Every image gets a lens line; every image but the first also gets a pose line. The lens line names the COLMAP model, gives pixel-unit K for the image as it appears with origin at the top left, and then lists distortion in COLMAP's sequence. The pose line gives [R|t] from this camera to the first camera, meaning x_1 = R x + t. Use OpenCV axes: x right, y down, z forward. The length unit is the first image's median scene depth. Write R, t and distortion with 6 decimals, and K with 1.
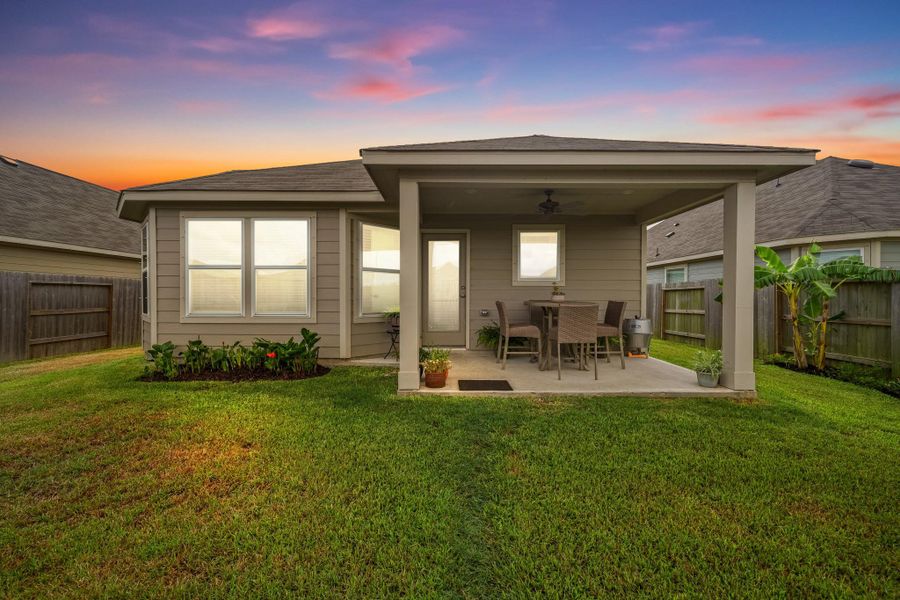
lens RADIAL K [[373.5, 0, 446.2], [0, 373.5, 294.2], [0, 0, 1]] dist [0.002121, -0.000335]
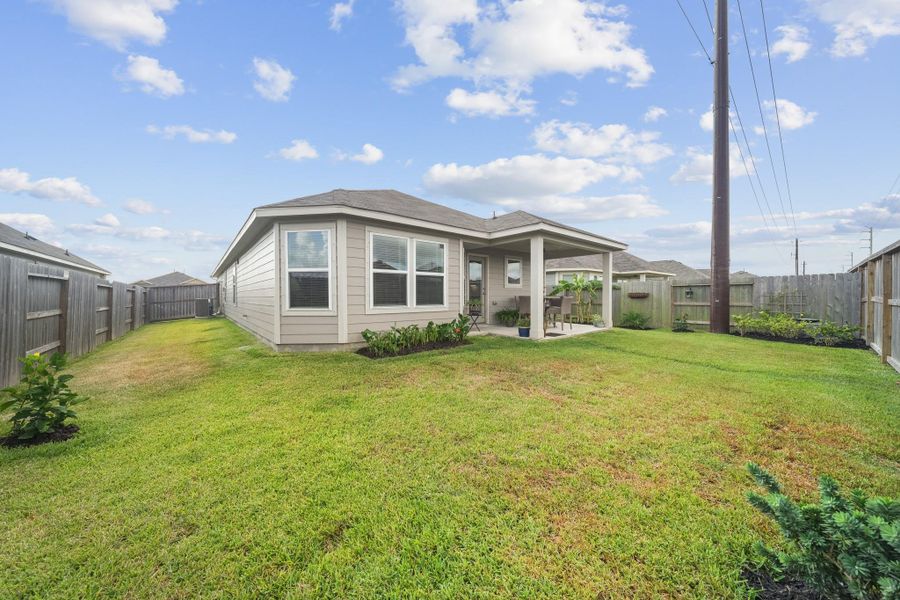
lens RADIAL K [[301.9, 0, 446.1], [0, 301.9, 292.0], [0, 0, 1]] dist [0.000781, 0.000168]
pose [[0.755997, 0.001472, 0.654573, -1.231082], [-0.000919, 0.999999, -0.001187, 0.002962], [-0.654574, 0.000296, 0.755998, 0.053124]]
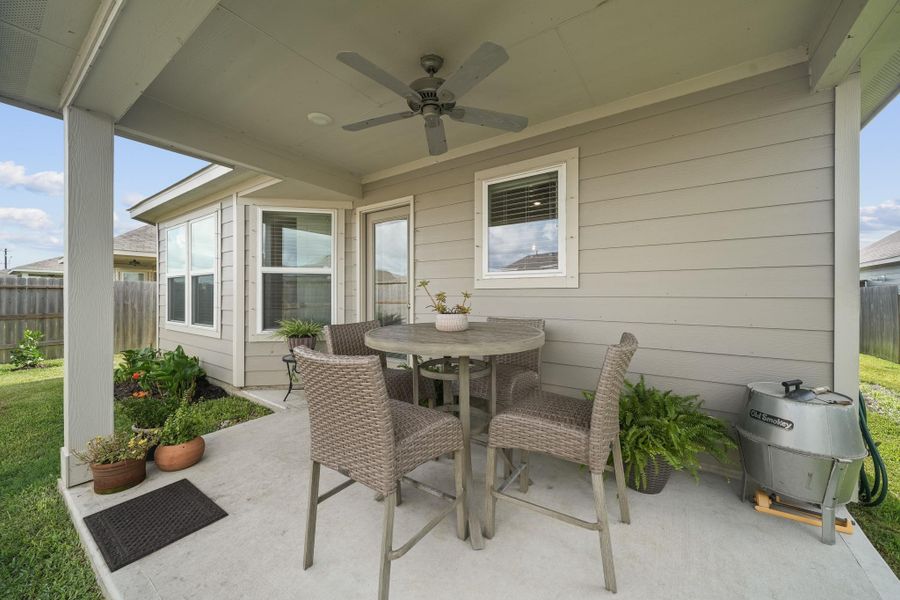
lens RADIAL K [[334.1, 0, 444.6], [0, 334.1, 295.5], [0, 0, 1]] dist [0.000824, 0.000016]
pose [[0.824357, 0.000555, -0.566069, 0.492704], [-0.000402, 1.000000, 0.000396, -0.017289], [0.566069, -0.000099, 0.824358, 0.702642]]
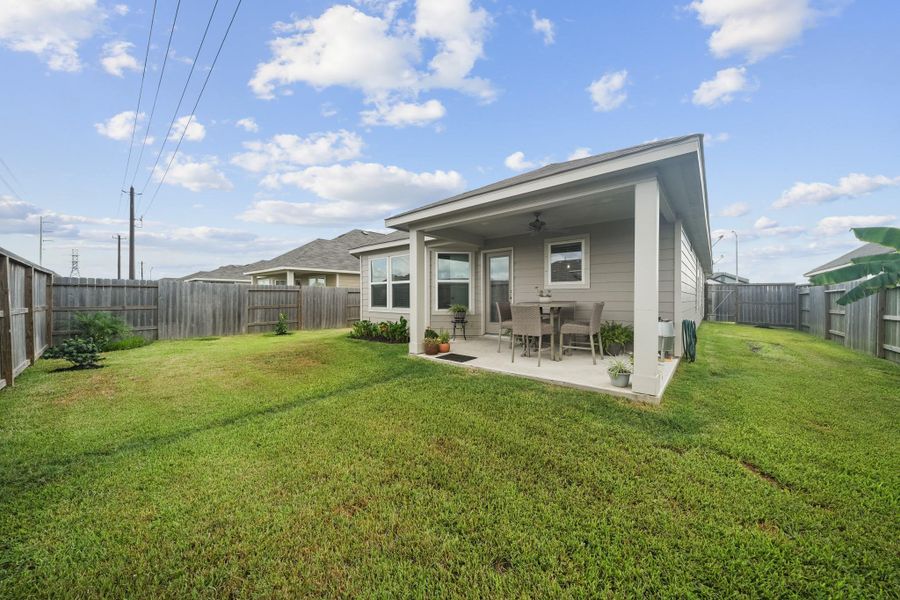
lens RADIAL K [[301.9, 0, 447.7], [0, 301.9, 296.5], [0, 0, 1]] dist [0.000781, 0.000168]
pose [[0.758877, -0.003235, -0.651226, 0.697088], [0.005755, 0.999982, 0.001738, -0.003630], [0.651209, -0.005067, 0.758882, 0.050706]]
